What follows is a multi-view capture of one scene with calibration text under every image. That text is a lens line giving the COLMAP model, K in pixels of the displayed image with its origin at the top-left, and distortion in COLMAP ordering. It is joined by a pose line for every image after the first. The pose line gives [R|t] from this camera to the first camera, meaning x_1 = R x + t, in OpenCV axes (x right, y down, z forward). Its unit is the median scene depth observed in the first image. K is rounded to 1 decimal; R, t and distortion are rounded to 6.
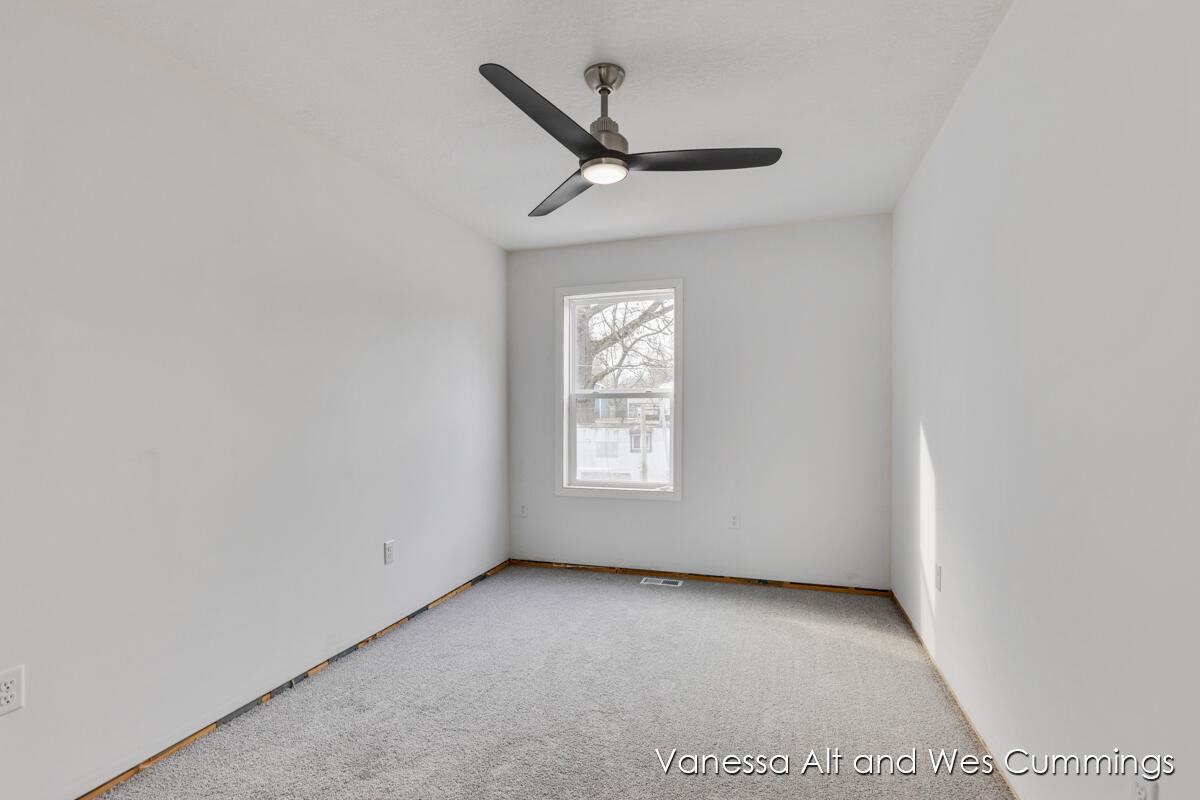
lens RADIAL K [[555.6, 0, 584.3], [0, 555.6, 420.9], [0, 0, 1]] dist [0.000246, -0.000356]
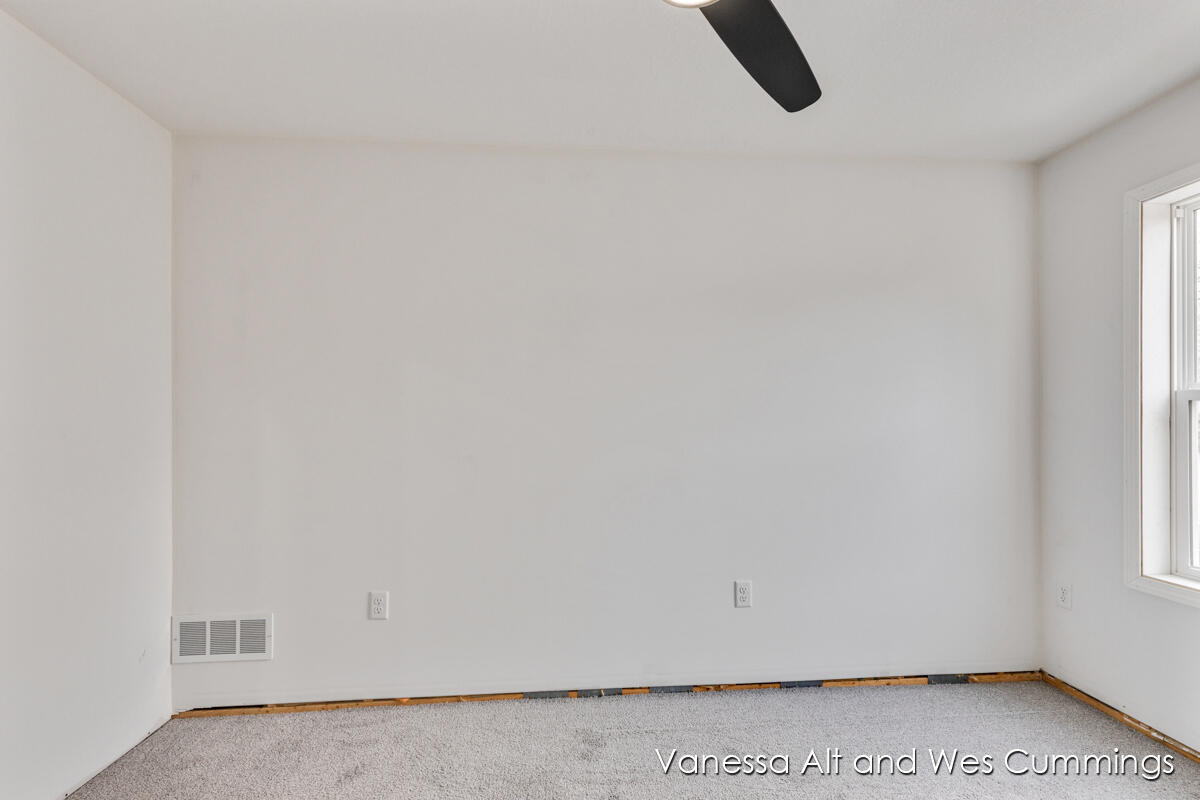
lens RADIAL K [[537.0, 0, 601.8], [0, 537.0, 417.8], [0, 0, 1]] dist [0.002555, -0.000045]
pose [[0.404798, 0.003149, -0.914401, 0.243430], [-0.015463, 0.999875, -0.003402, -0.018391], [0.914276, 0.015517, 0.404796, 0.389222]]
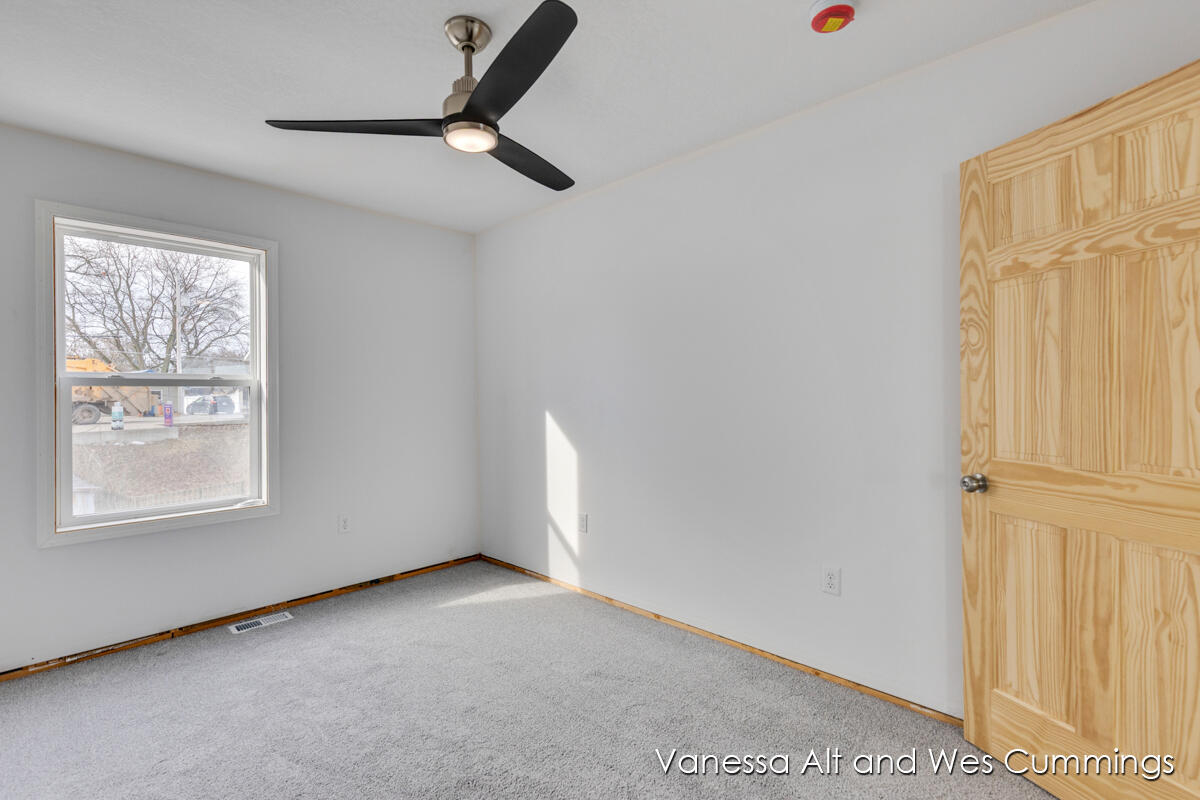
lens RADIAL K [[550.6, 0, 605.0], [0, 550.6, 397.8], [0, 0, 1]] dist [0.001784, 0.000346]
pose [[0.444616, -0.002328, 0.895718, -0.353933], [0.026045, 0.999607, -0.010330, -0.005671], [-0.895342, 0.027922, 0.444502, 0.221766]]
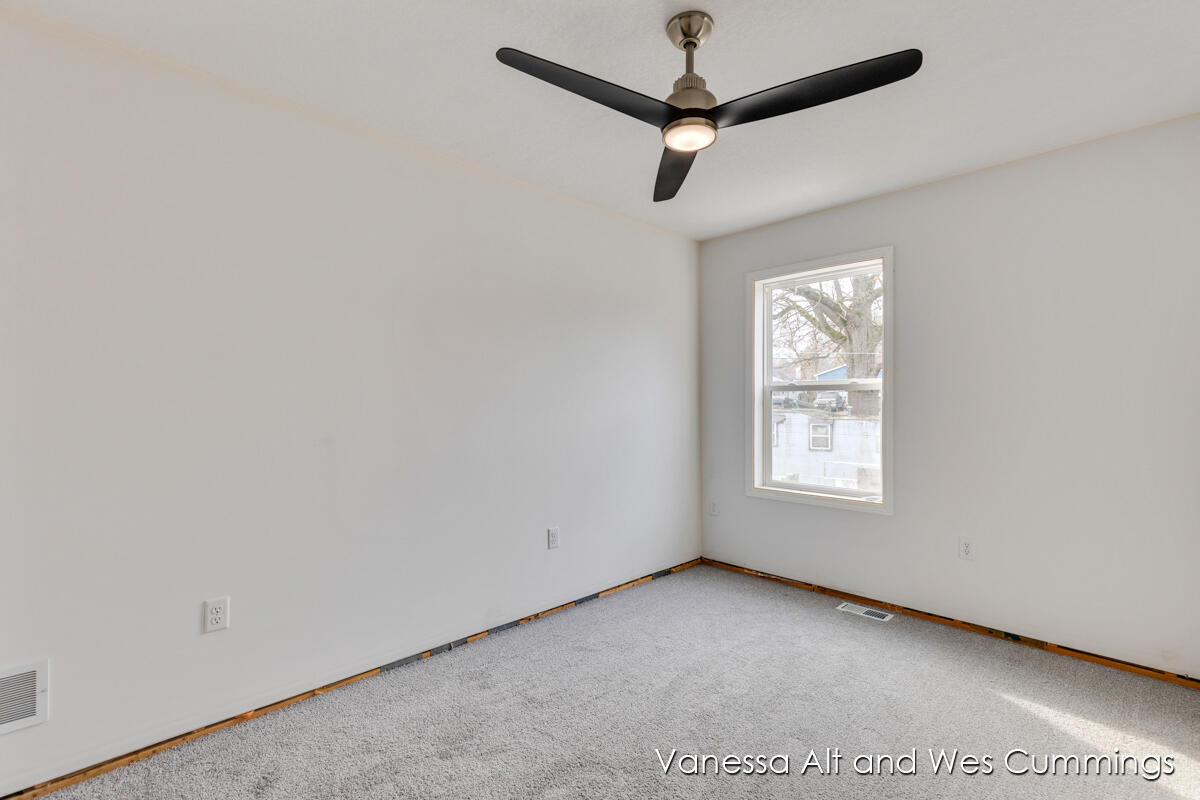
lens RADIAL K [[531.8, 0, 600.0], [0, 531.8, 400.0], [0, 0, 1]] dist [0.001716, -0.000742]
pose [[0.889857, 0.002619, -0.456232, 0.155807], [-0.011326, 0.999802, -0.016352, -0.010012], [0.456099, 0.019718, 0.889711, 0.106856]]
